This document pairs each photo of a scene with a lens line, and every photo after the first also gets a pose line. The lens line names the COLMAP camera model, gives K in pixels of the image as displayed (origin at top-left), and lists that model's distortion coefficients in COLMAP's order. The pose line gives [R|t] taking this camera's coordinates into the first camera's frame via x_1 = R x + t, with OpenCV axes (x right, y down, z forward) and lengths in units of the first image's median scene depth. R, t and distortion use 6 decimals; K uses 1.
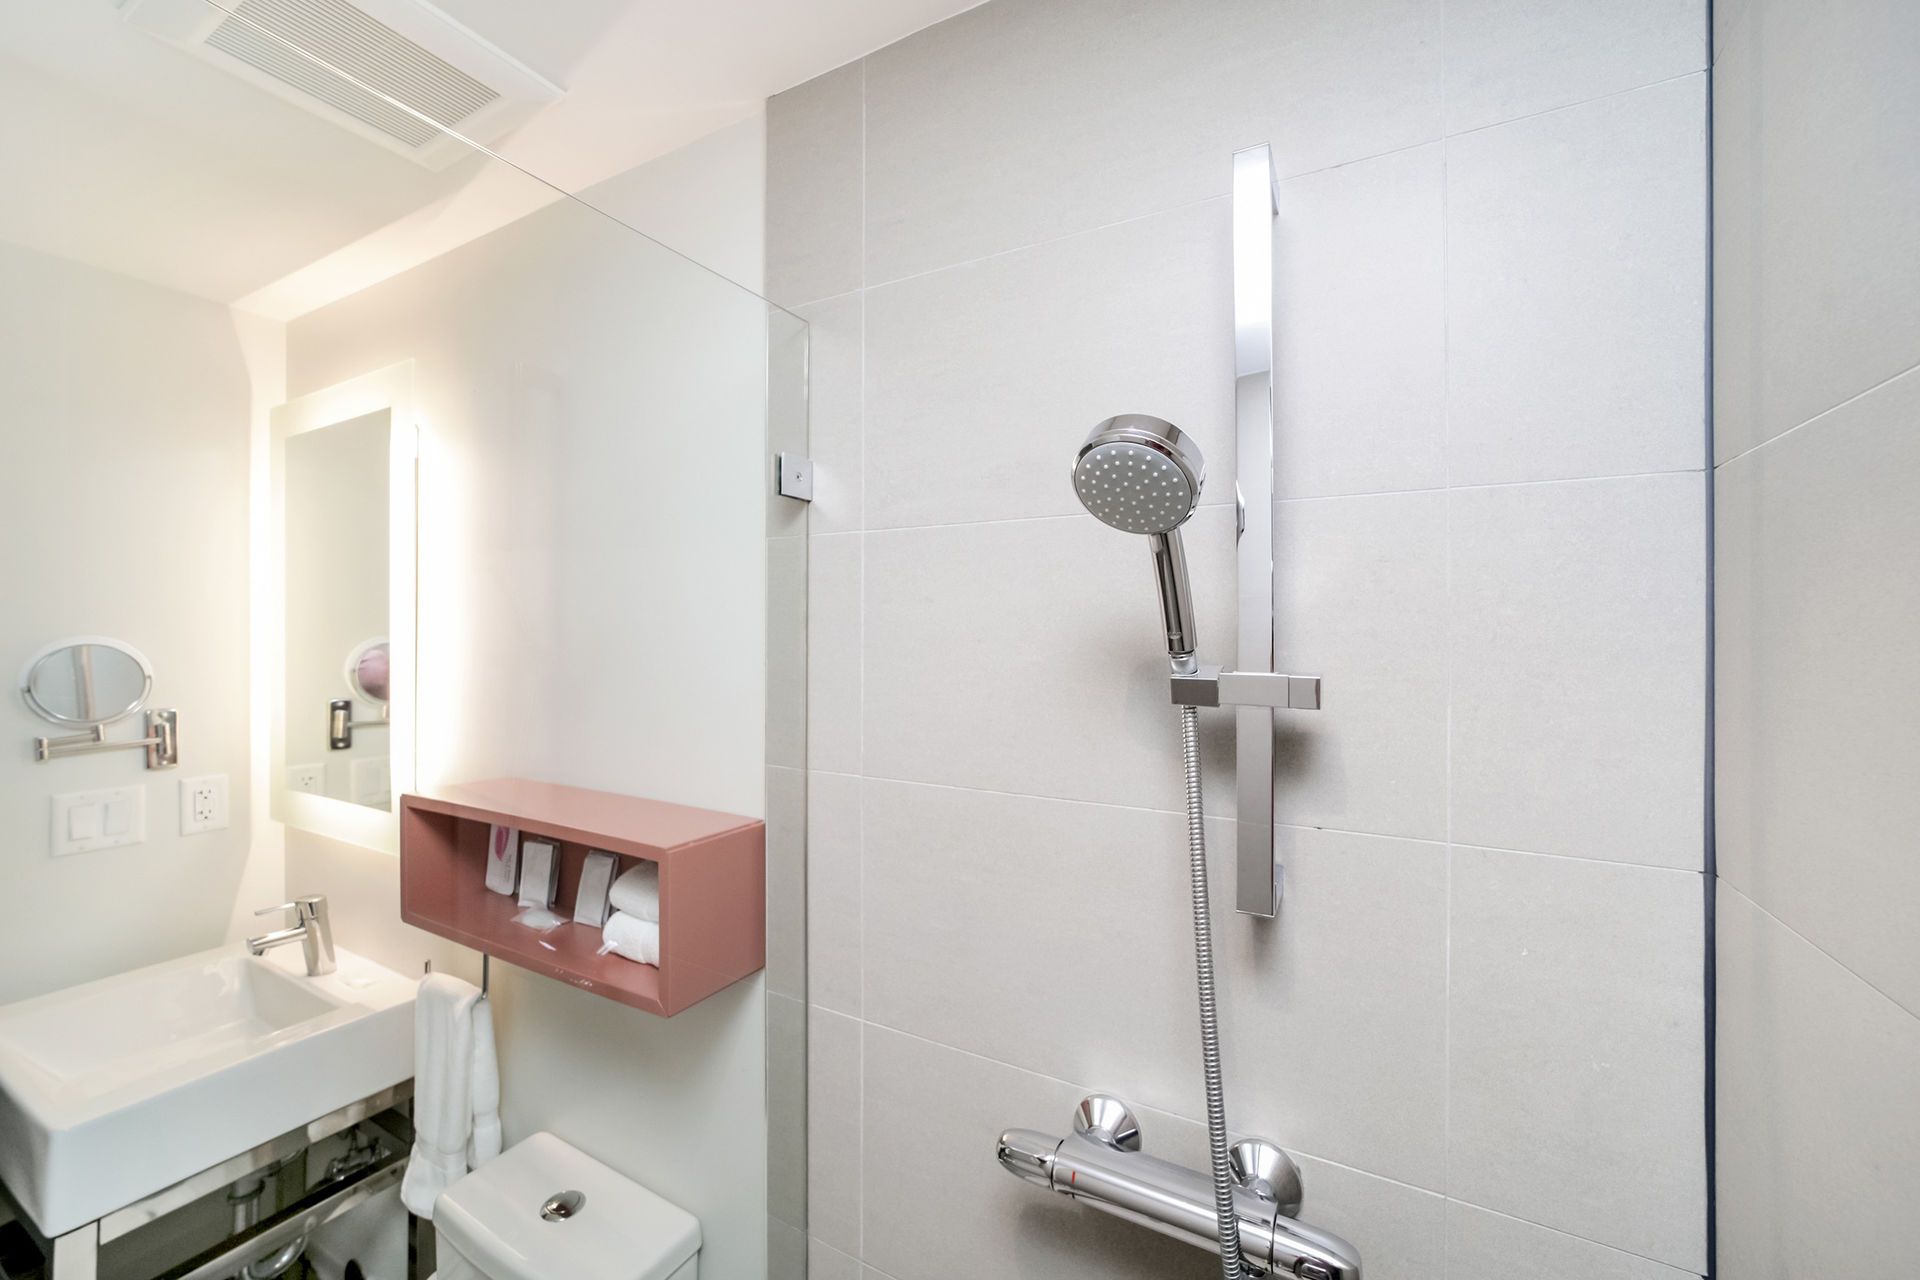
lens RADIAL K [[757.3, 0, 970.8], [0, 757.3, 635.7], [0, 0, 1]] dist [-0.025894, 0.007246]
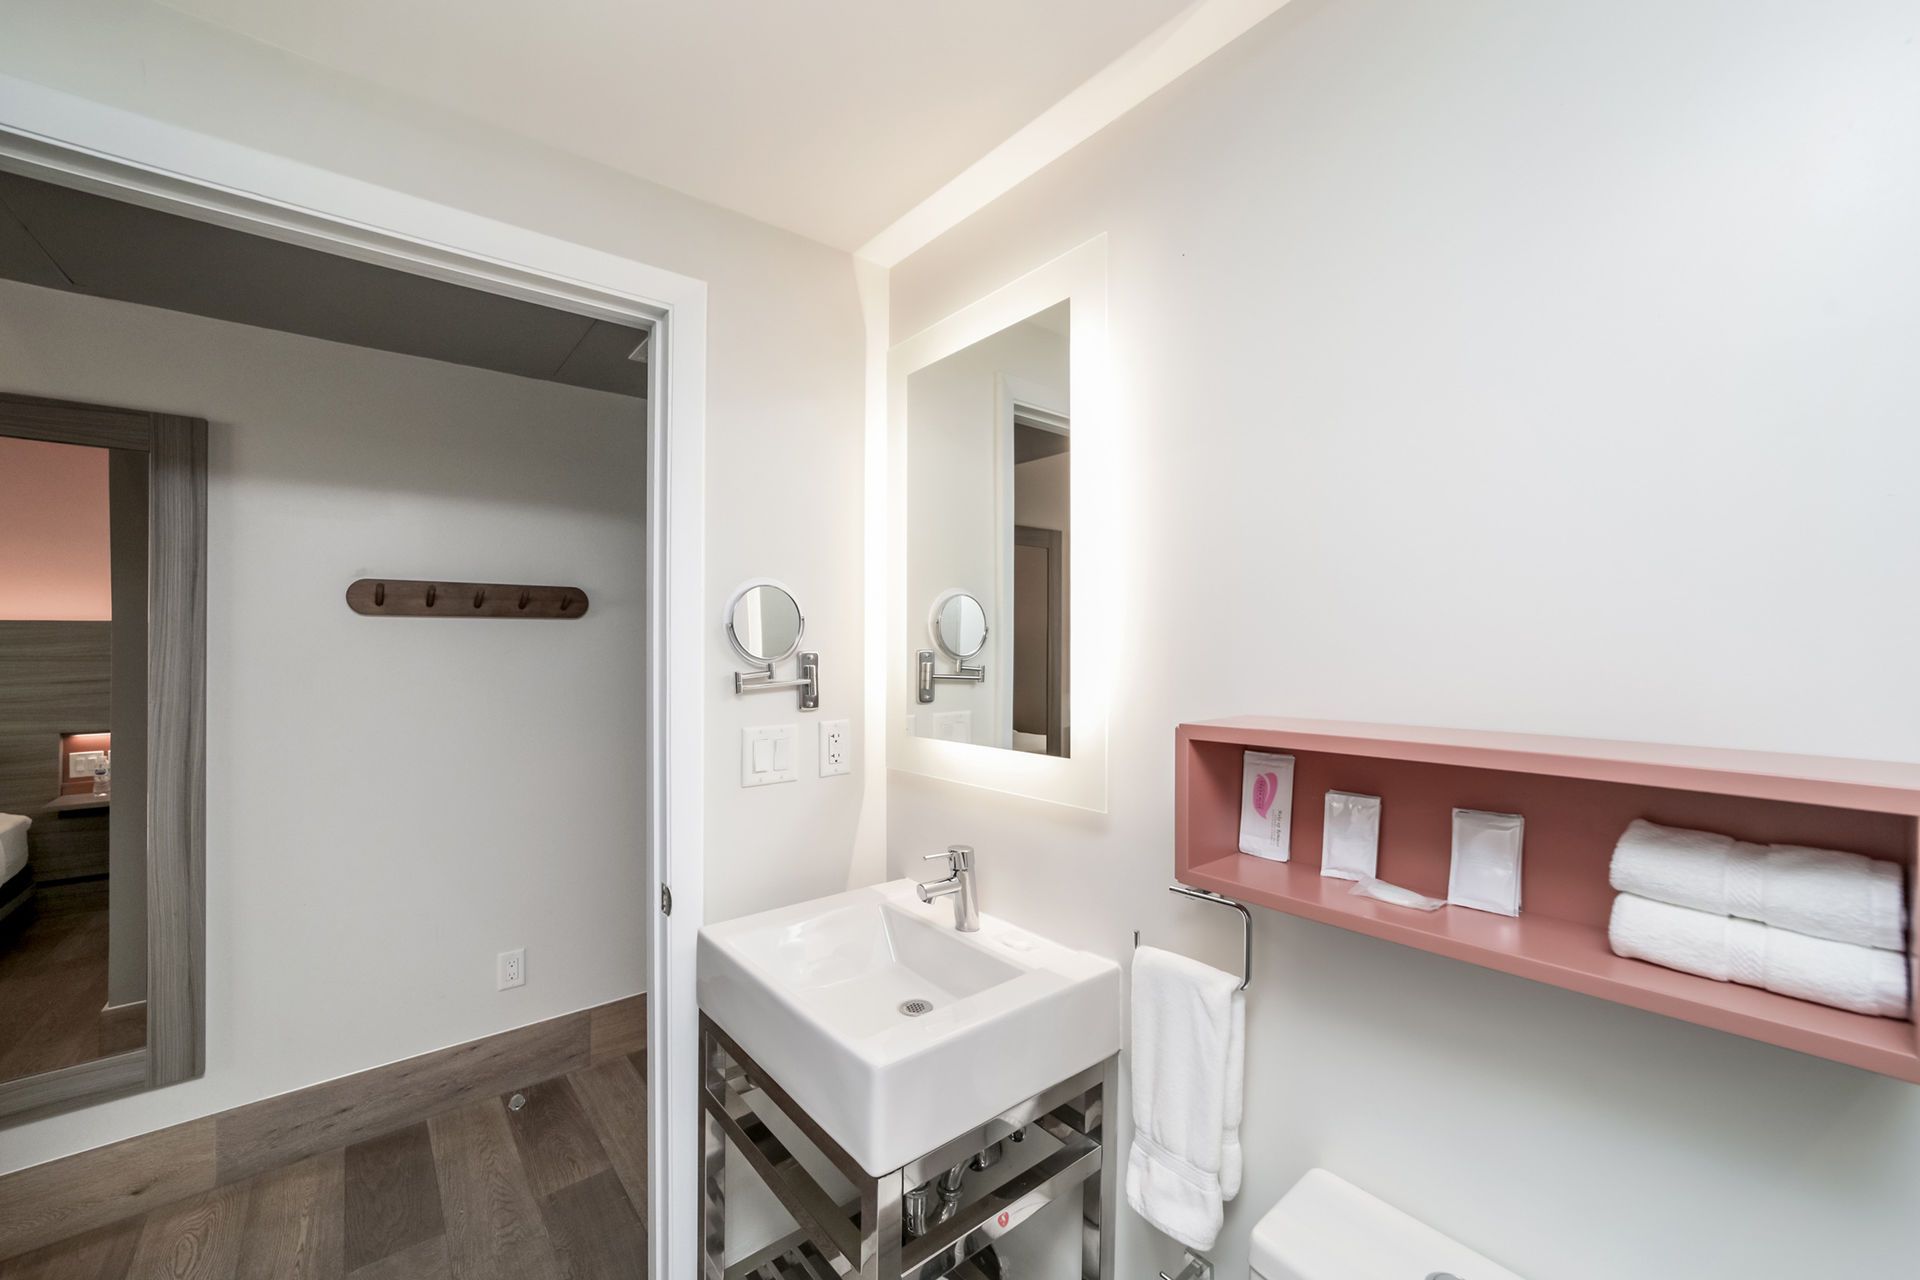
lens RADIAL K [[757.3, 0, 968.0], [0, 757.3, 646.4], [0, 0, 1]] dist [-0.025894, 0.007246]
pose [[0.923416, -0.007895, -0.383718, -0.513770], [0.009264, 0.999956, 0.001719, 0.097674], [0.383688, -0.005142, 0.923449, 0.121790]]
